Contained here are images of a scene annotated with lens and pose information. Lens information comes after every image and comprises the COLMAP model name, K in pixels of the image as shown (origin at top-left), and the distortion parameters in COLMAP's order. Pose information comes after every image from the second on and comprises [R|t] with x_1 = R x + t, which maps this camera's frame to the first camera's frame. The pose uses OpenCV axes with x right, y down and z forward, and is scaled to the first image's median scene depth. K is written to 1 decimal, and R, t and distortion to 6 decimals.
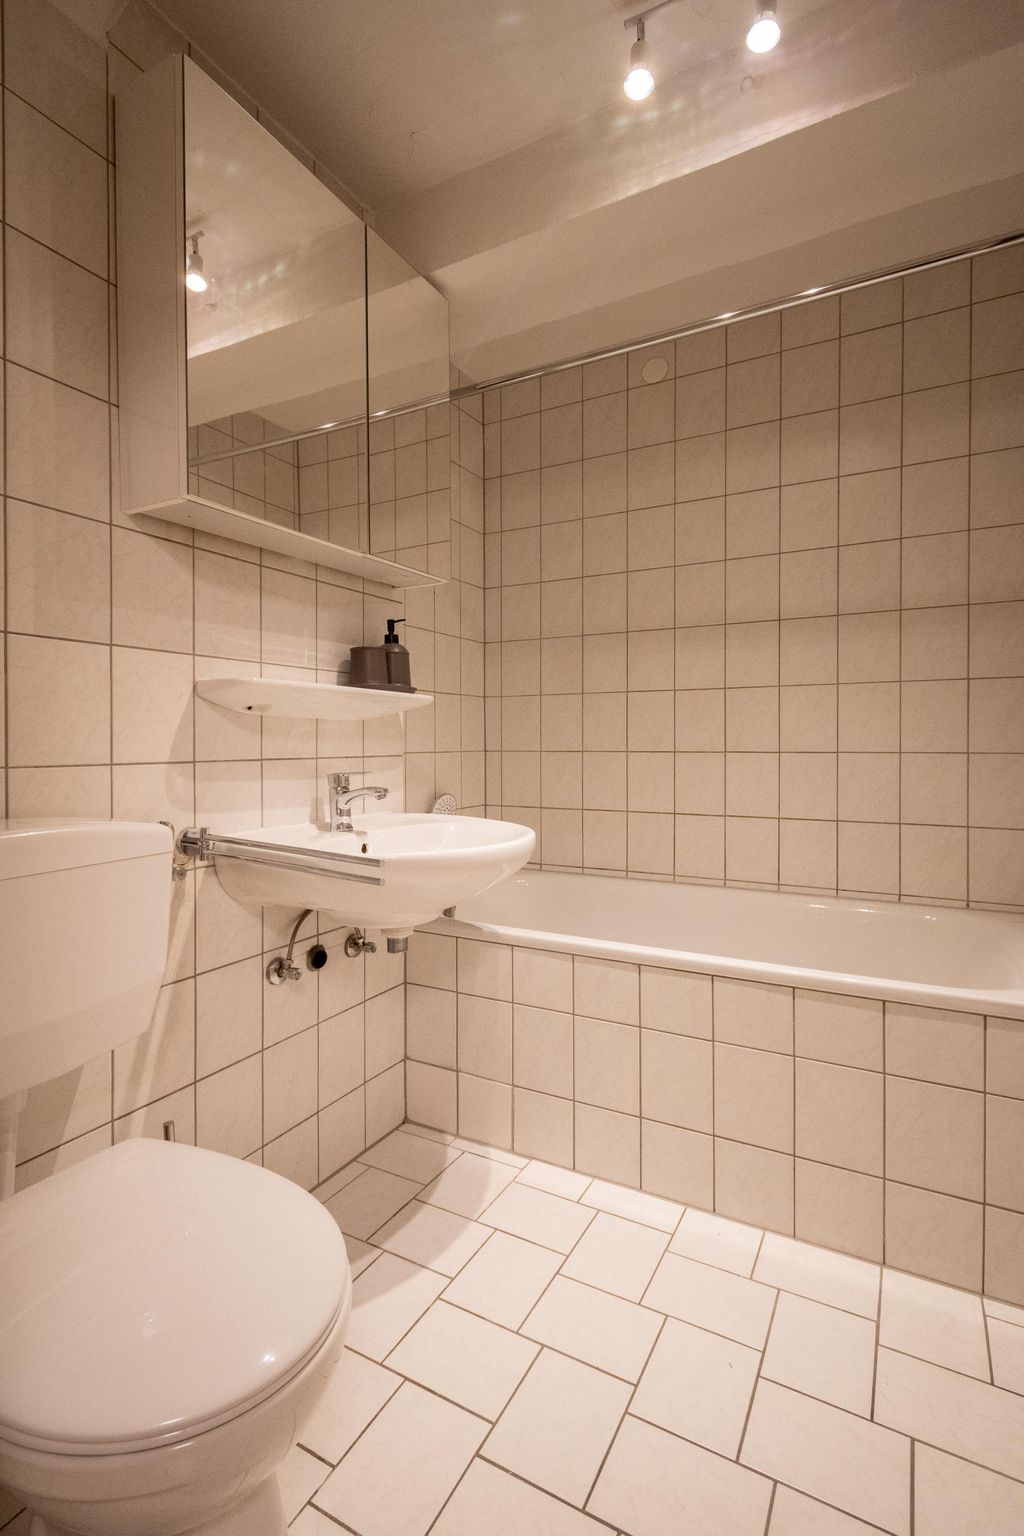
lens RADIAL K [[691.4, 0, 513.4], [0, 691.4, 762.3], [0, 0, 1]] dist [0.000107, -0.000231]
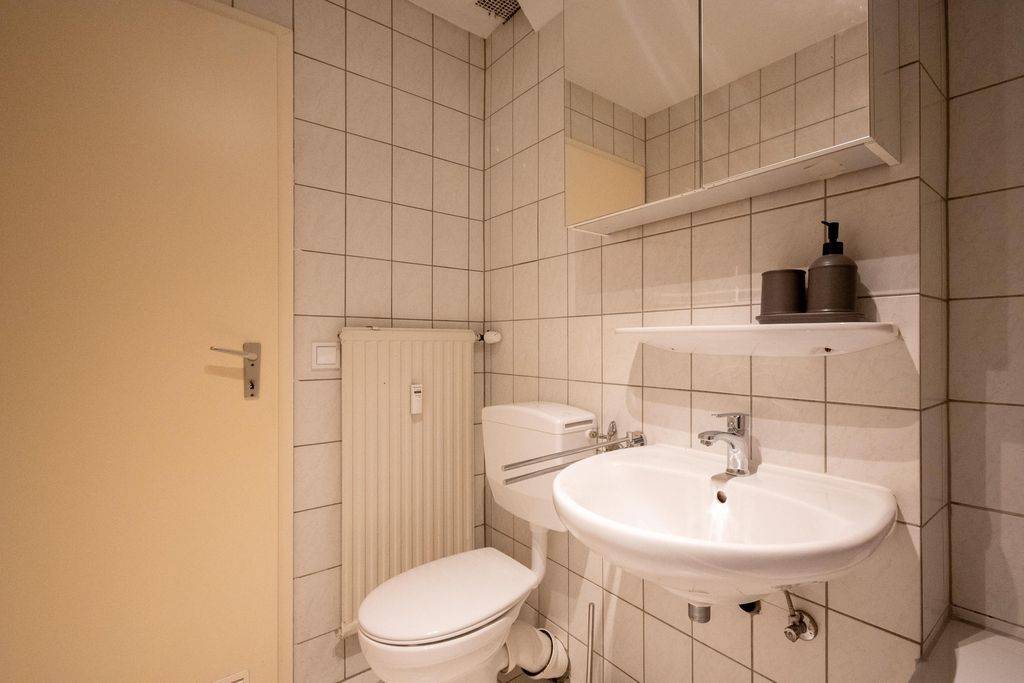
lens RADIAL K [[460.9, 0, 512.0], [0, 460.9, 341.5], [0, 0, 1]] dist [0.000107, -0.000231]
pose [[-0.369901, 0.001673, -0.929070, 0.485640], [-0.017429, 0.999810, 0.008740, -0.089330], [0.928908, 0.019426, -0.369802, 1.009554]]
